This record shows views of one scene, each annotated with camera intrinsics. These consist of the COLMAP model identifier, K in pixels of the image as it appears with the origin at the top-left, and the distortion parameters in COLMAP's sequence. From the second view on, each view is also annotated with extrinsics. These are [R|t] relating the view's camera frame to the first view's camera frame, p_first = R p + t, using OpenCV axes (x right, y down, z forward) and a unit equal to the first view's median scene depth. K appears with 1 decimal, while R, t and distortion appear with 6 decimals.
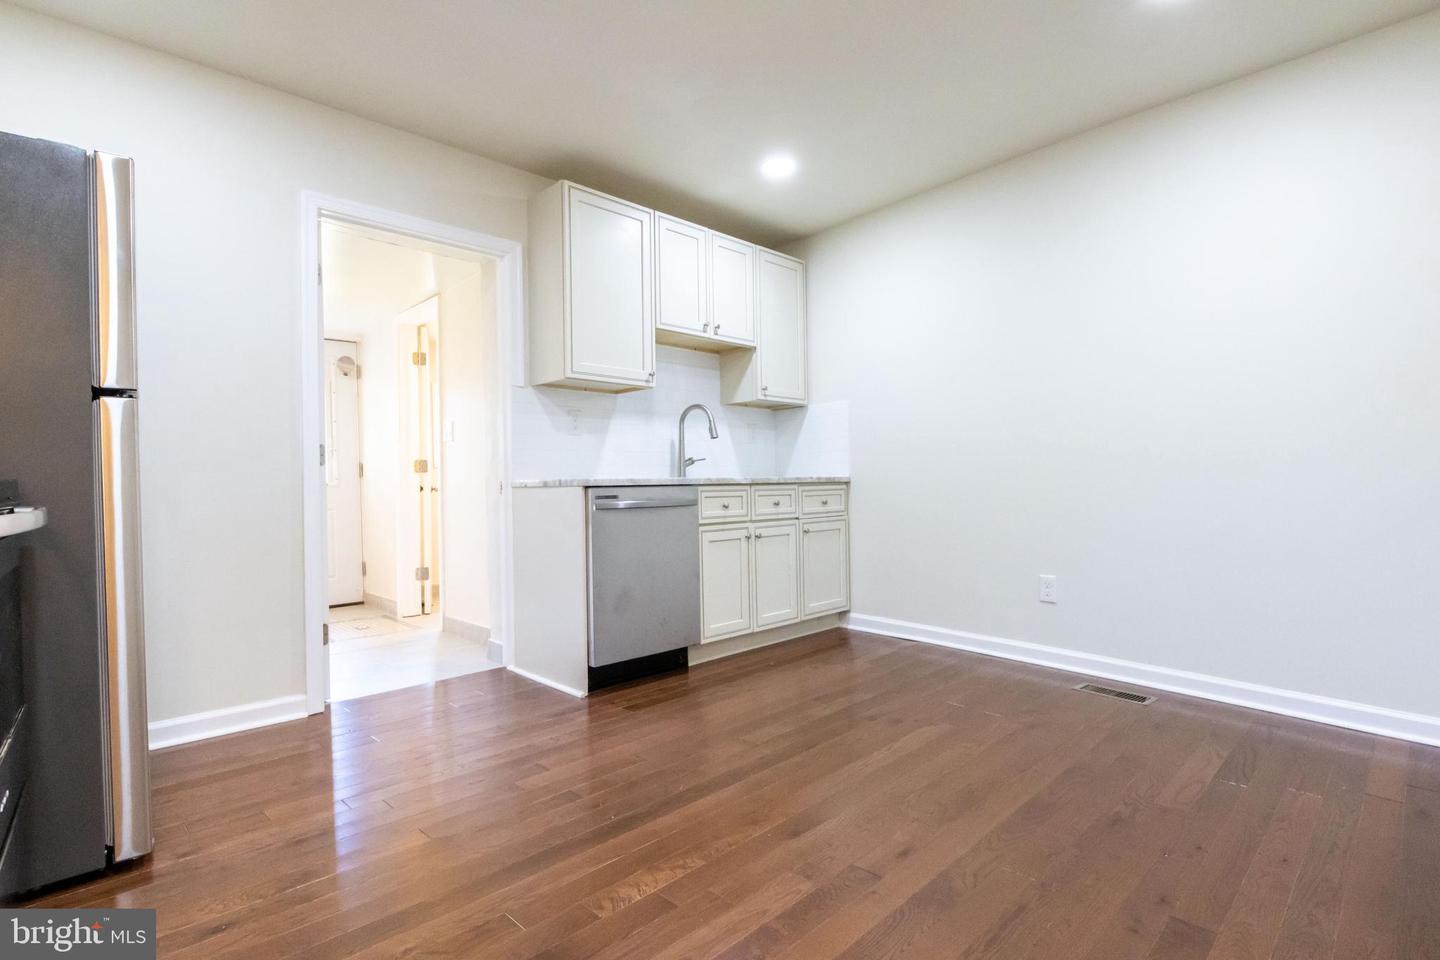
lens RADIAL K [[716.2, 0, 731.7], [0, 716.2, 481.8], [0, 0, 1]] dist [-0.003154, -0.000056]
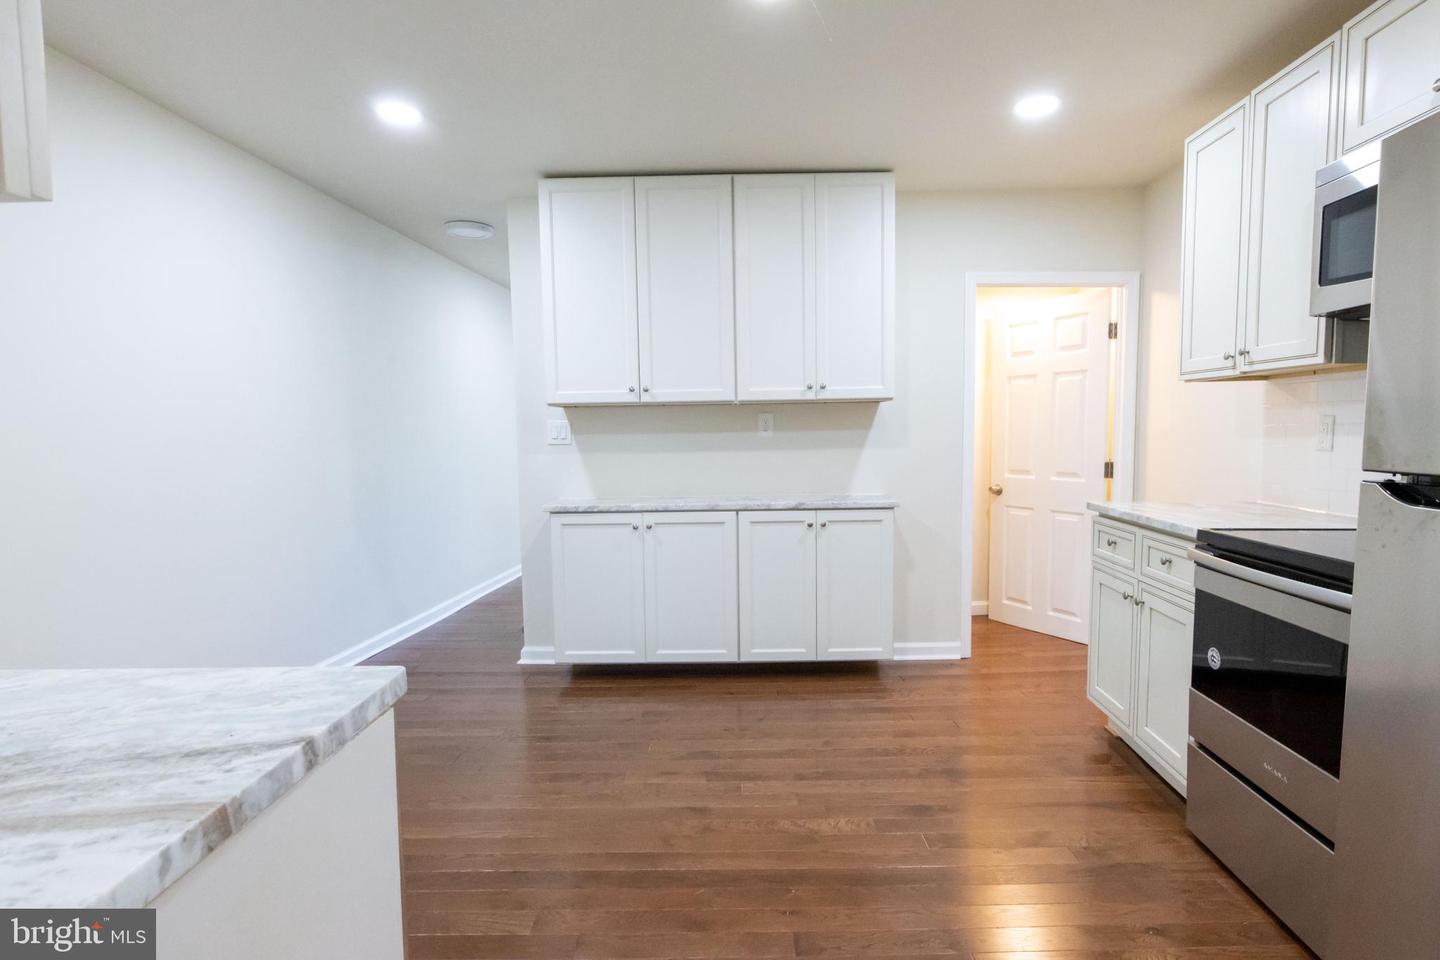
lens RADIAL K [[697.6, 0, 719.4], [0, 697.6, 487.3], [0, 0, 1]] dist [0.001088, -0.000070]
pose [[-0.683323, -0.031037, 0.729456, -0.829129], [0.023060, 0.997680, 0.064052, -0.157983], [-0.729752, 0.060589, -0.681022, 1.801884]]
